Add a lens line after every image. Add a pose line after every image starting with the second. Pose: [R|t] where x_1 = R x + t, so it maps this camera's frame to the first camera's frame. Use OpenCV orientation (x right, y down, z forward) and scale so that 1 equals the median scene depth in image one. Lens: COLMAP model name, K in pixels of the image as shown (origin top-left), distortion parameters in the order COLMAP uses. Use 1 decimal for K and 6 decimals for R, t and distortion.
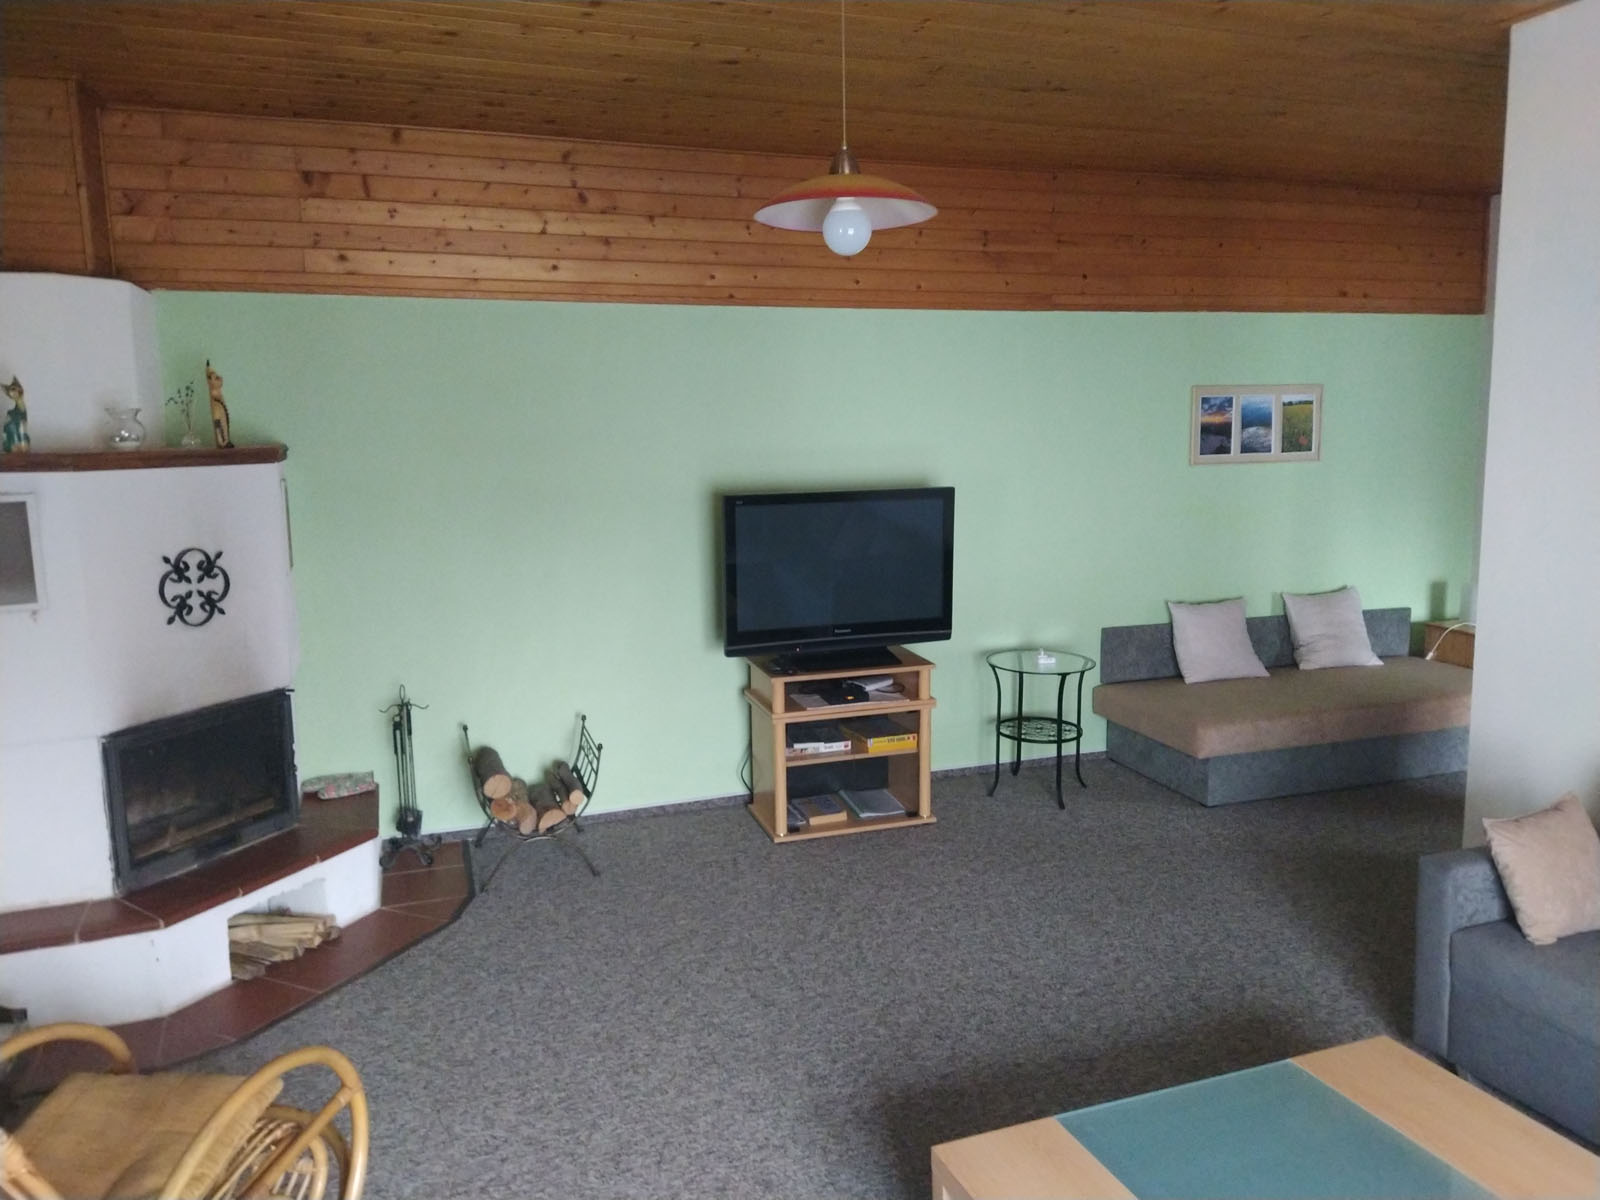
lens RADIAL K [[1184.8, 0, 802.8], [0, 1184.8, 598.8], [0, 0, 1]] dist [0.013717, 0.000120]
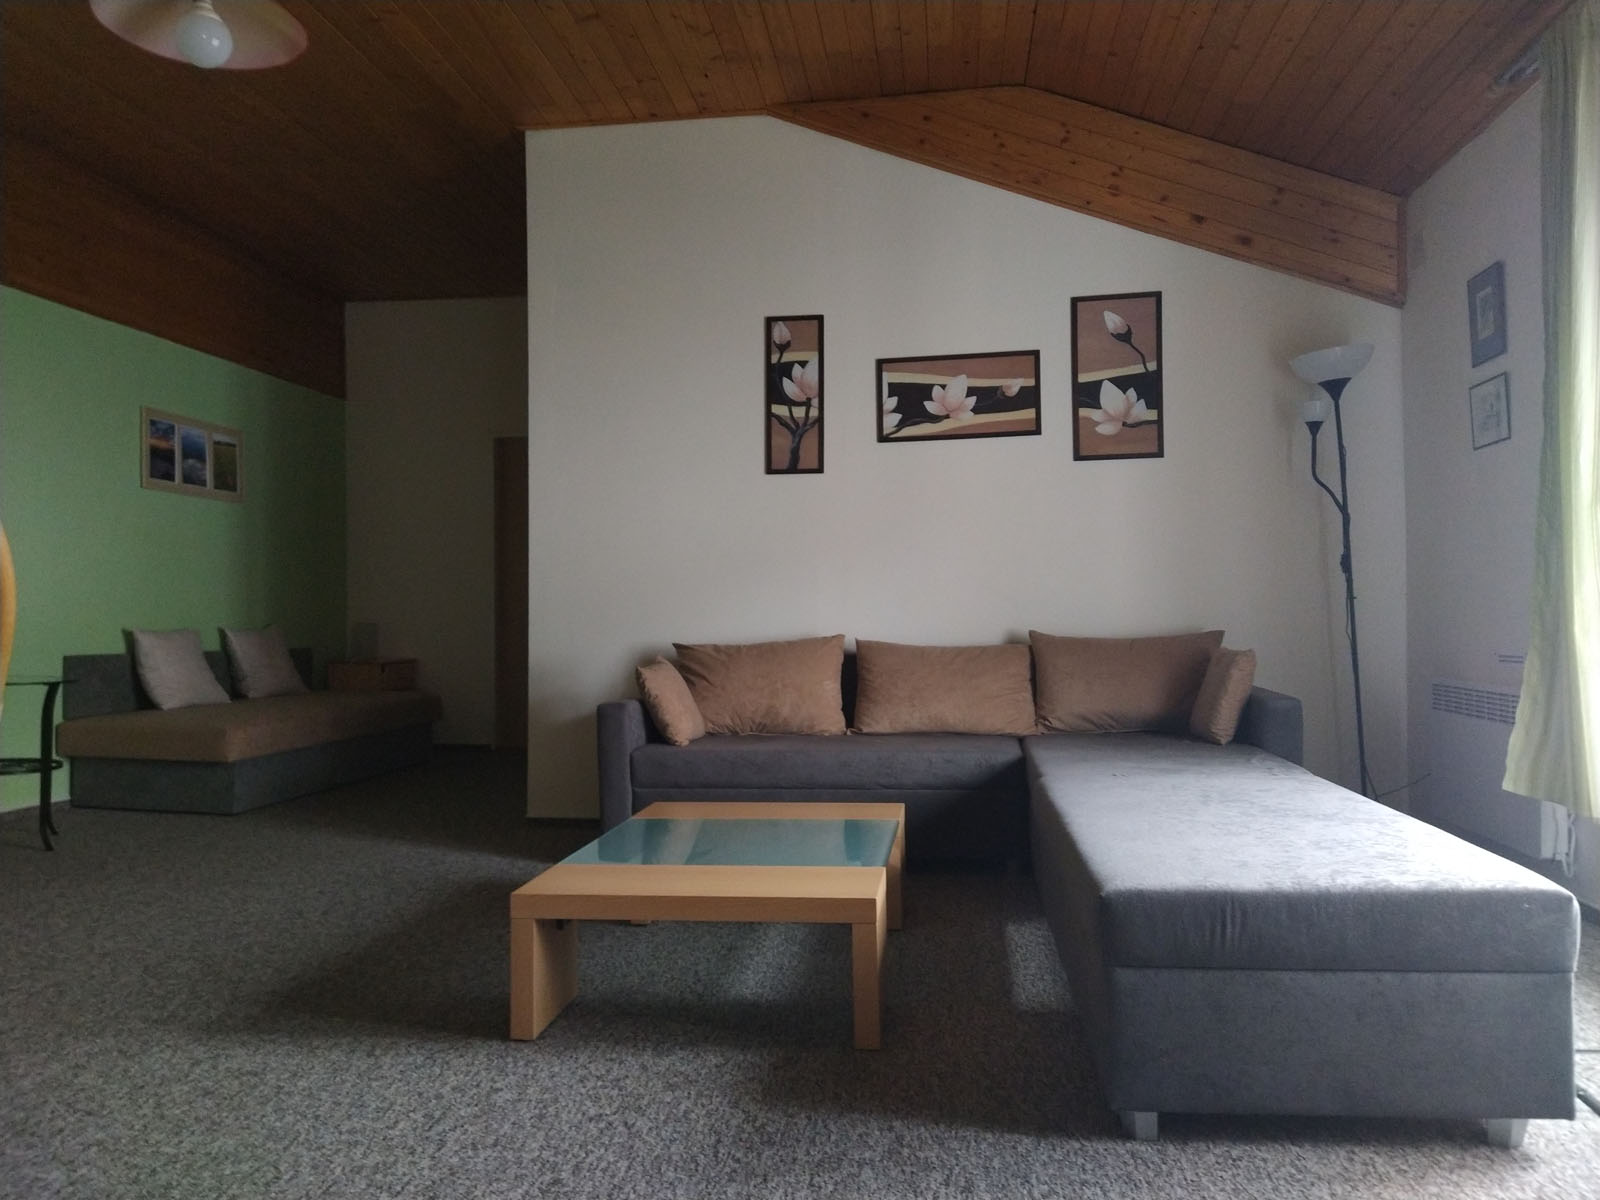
lens RADIAL K [[1184.8, 0, 801.8], [0, 1184.8, 601.4], [0, 0, 1]] dist [0.013717, 0.000120]
pose [[0.479480, 0.015930, 0.877408, -0.258984], [0.120691, 0.989137, -0.083912, 0.123460], [-0.869214, 0.146129, 0.472349, 0.095343]]
